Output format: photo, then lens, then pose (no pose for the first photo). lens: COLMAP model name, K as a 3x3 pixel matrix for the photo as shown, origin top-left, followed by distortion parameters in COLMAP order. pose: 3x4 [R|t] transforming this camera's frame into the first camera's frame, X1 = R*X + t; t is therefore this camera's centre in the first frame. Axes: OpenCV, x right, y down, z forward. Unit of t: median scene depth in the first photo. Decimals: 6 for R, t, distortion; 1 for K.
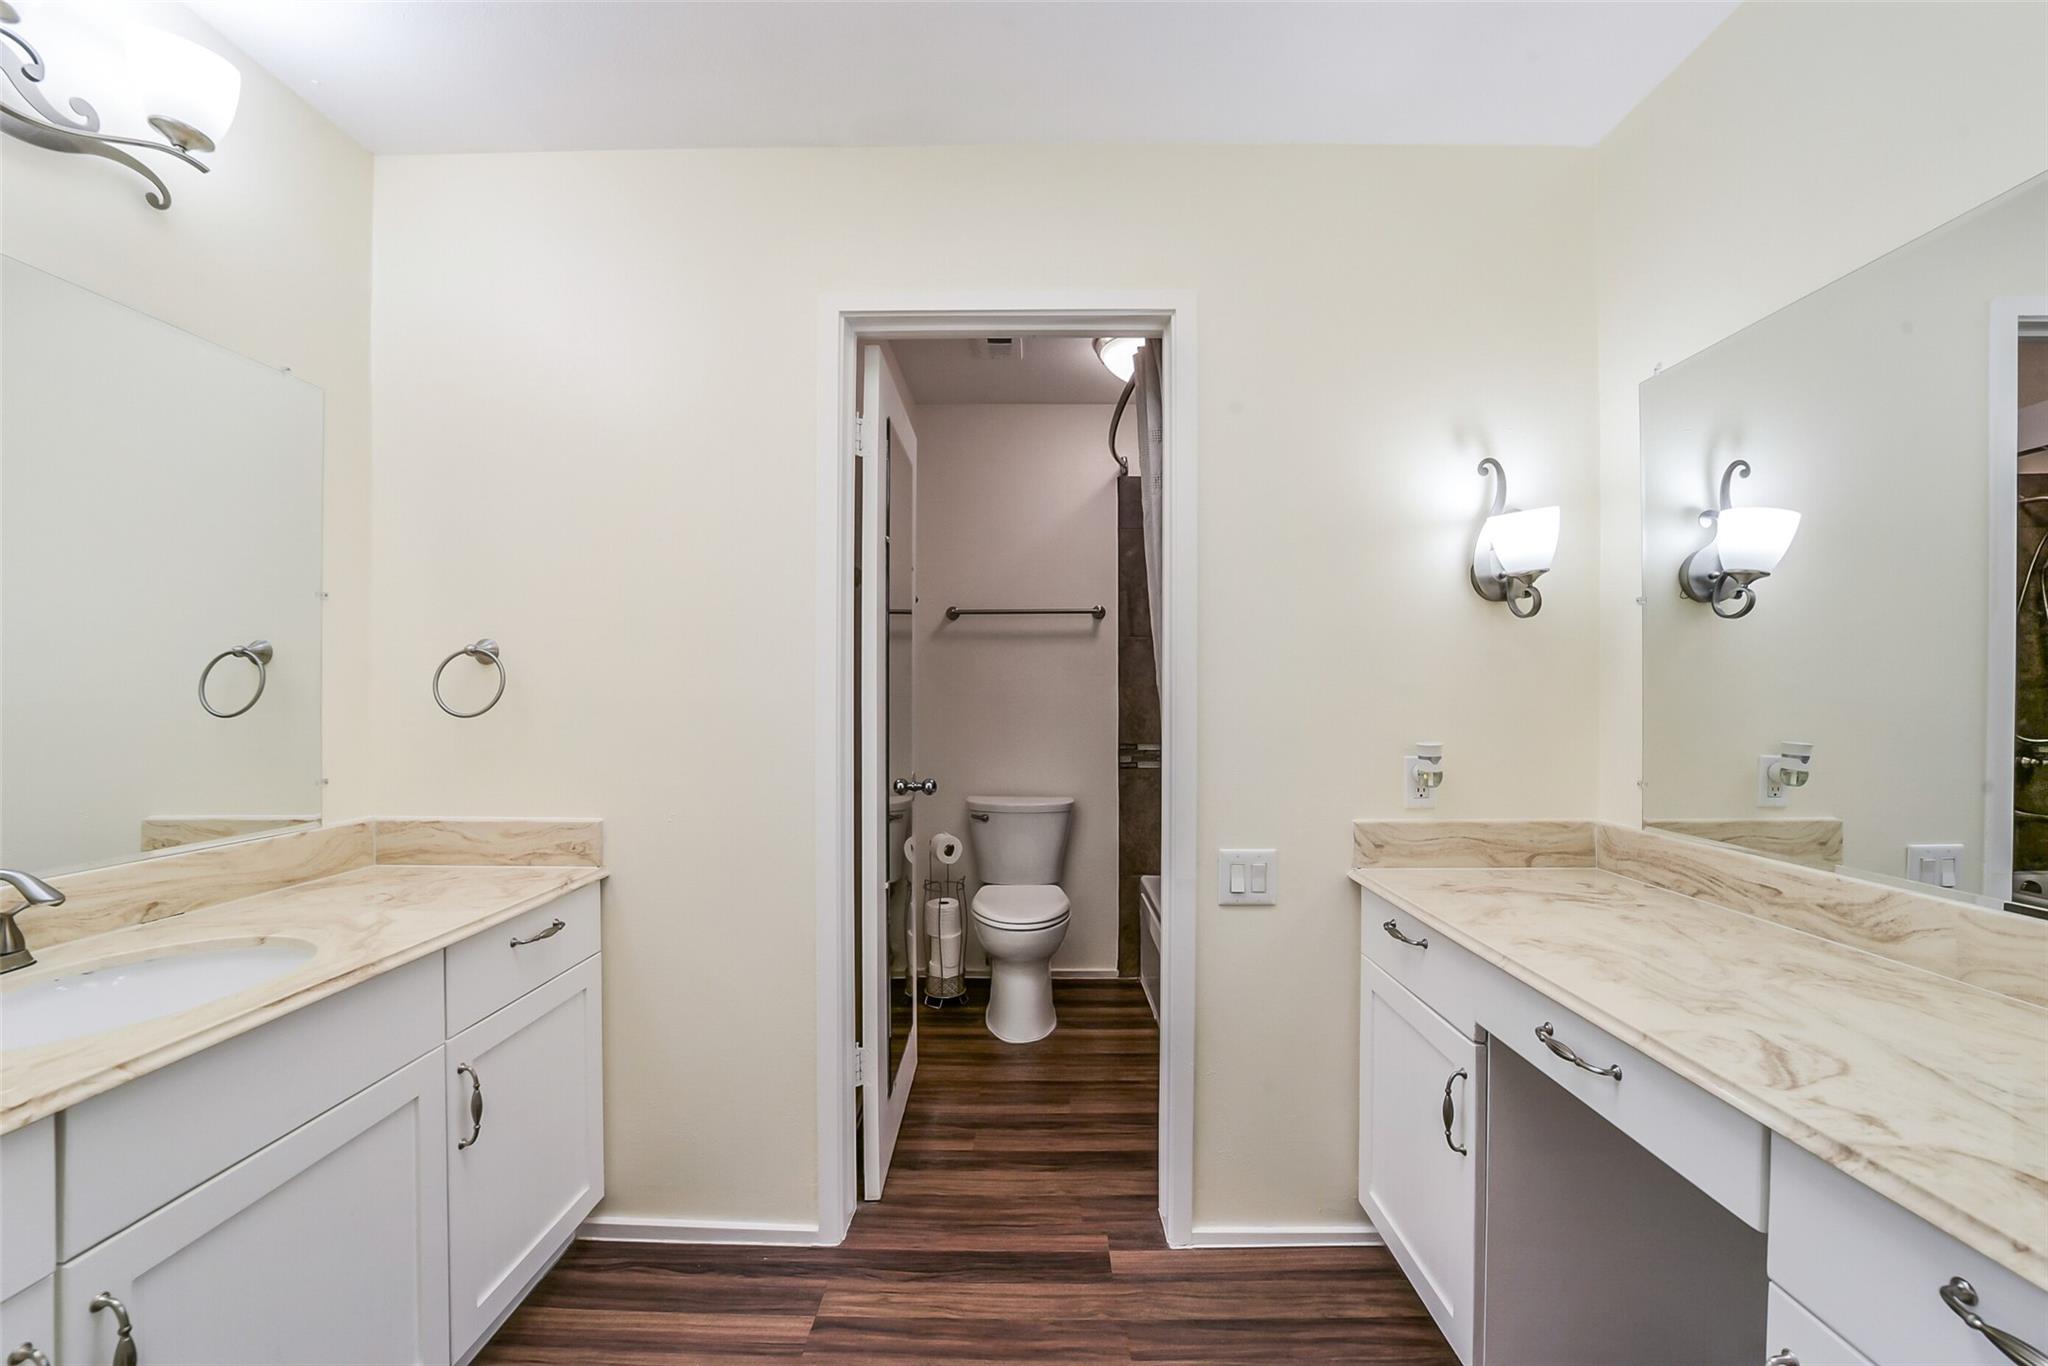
lens RADIAL K [[794.4, 0, 1030.8], [0, 794.4, 689.8], [0, 0, 1]] dist [-0.027692, 0.004631]
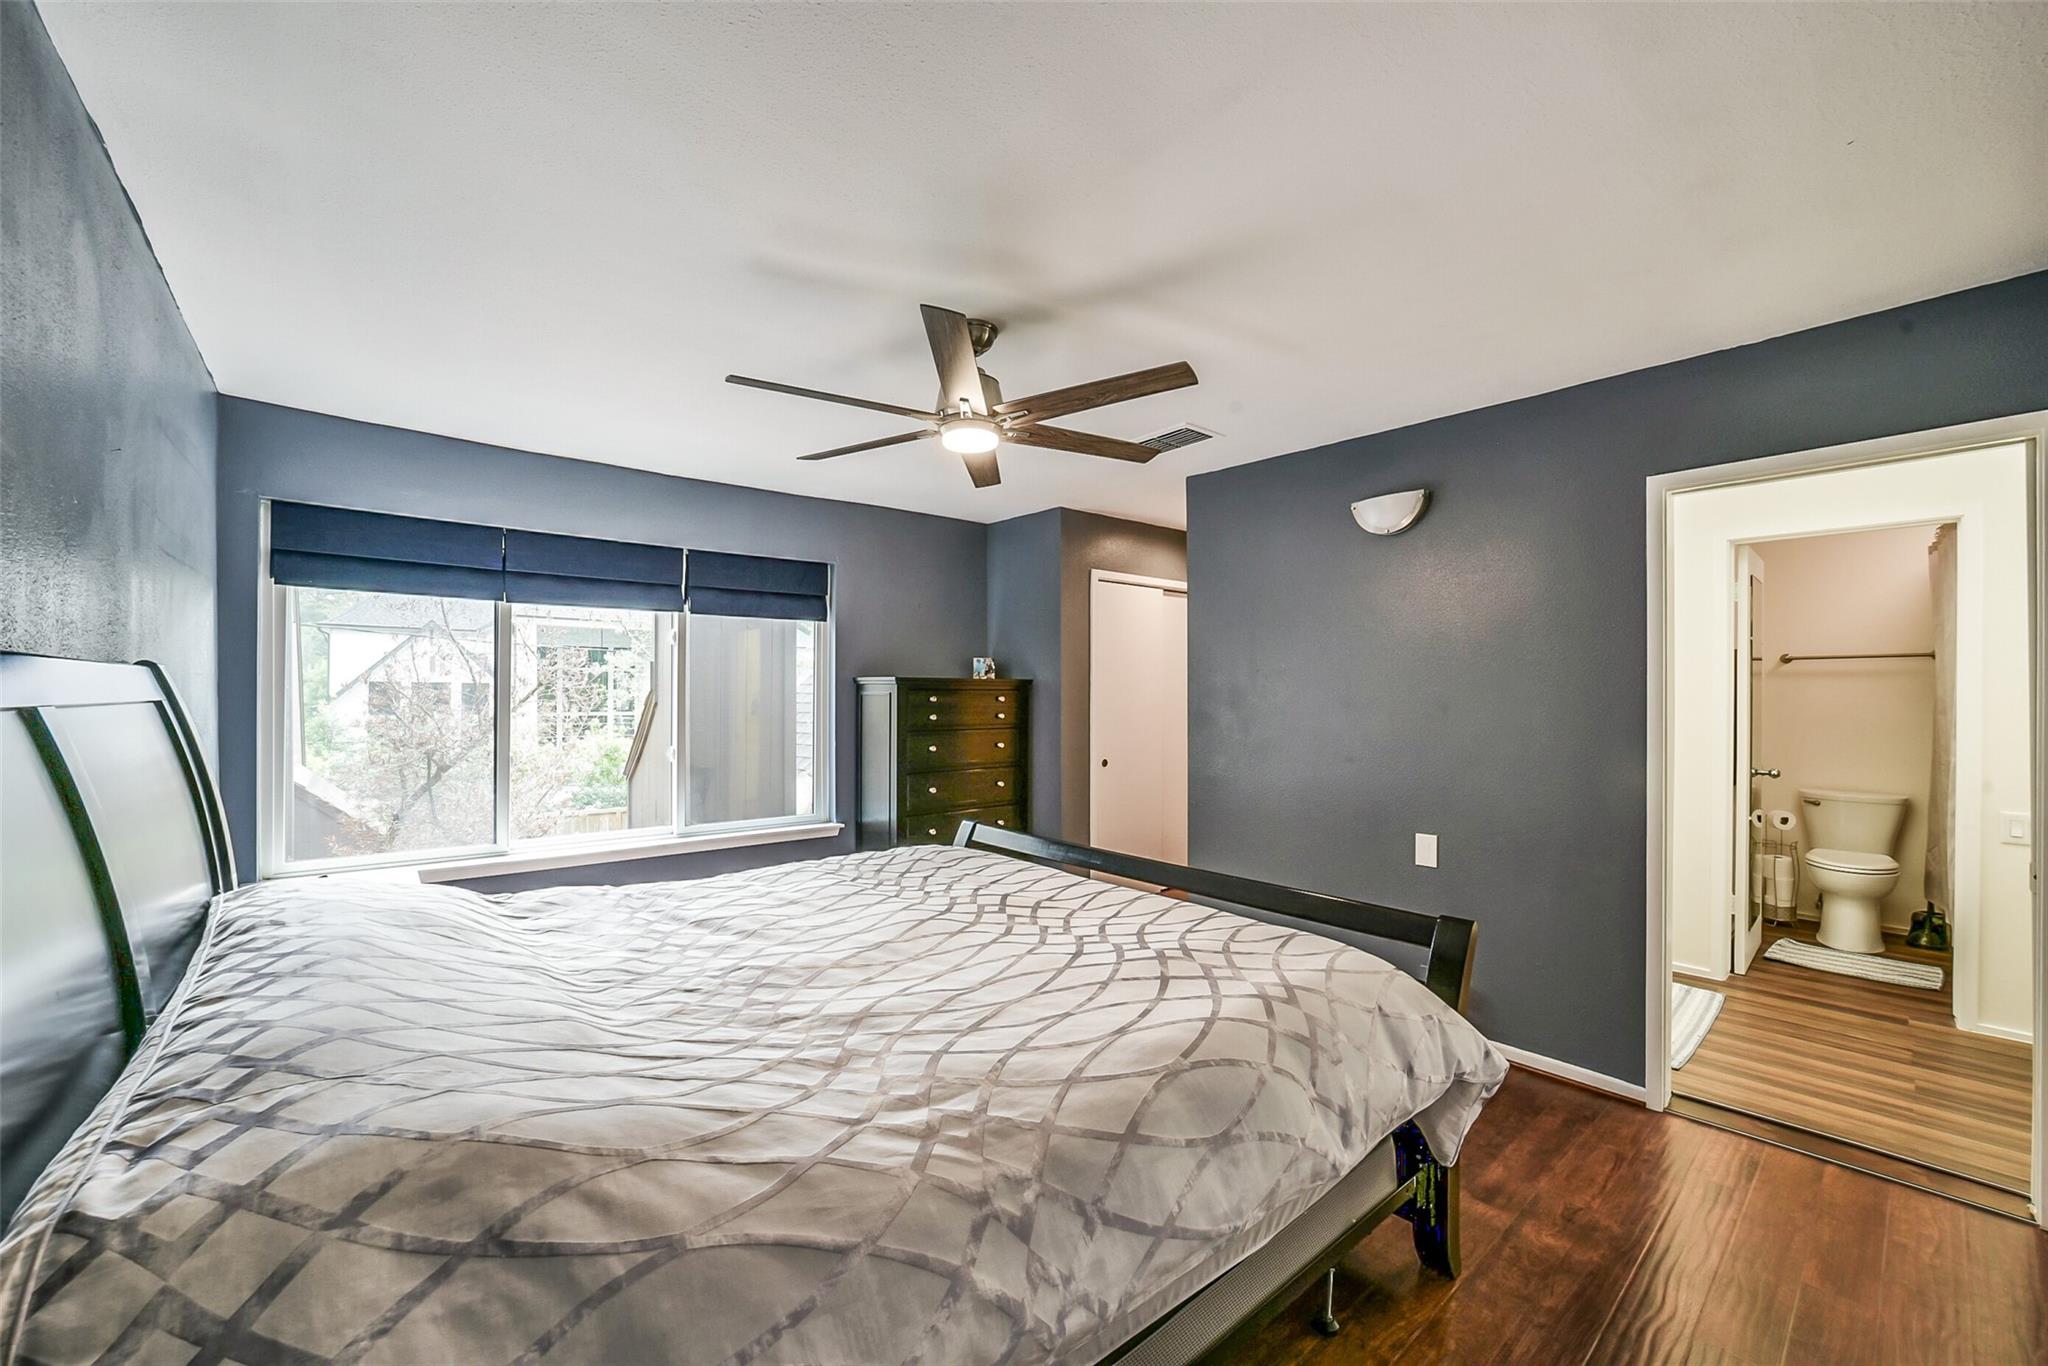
lens RADIAL K [[794.4, 0, 1033.9], [0, 794.4, 692.0], [0, 0, 1]] dist [-0.027692, 0.004631]
pose [[0.669319, 0.004173, -0.742963, 0.037978], [-0.002431, 0.999991, 0.003427, -0.043194], [0.742971, -0.000488, 0.669323, -1.041194]]
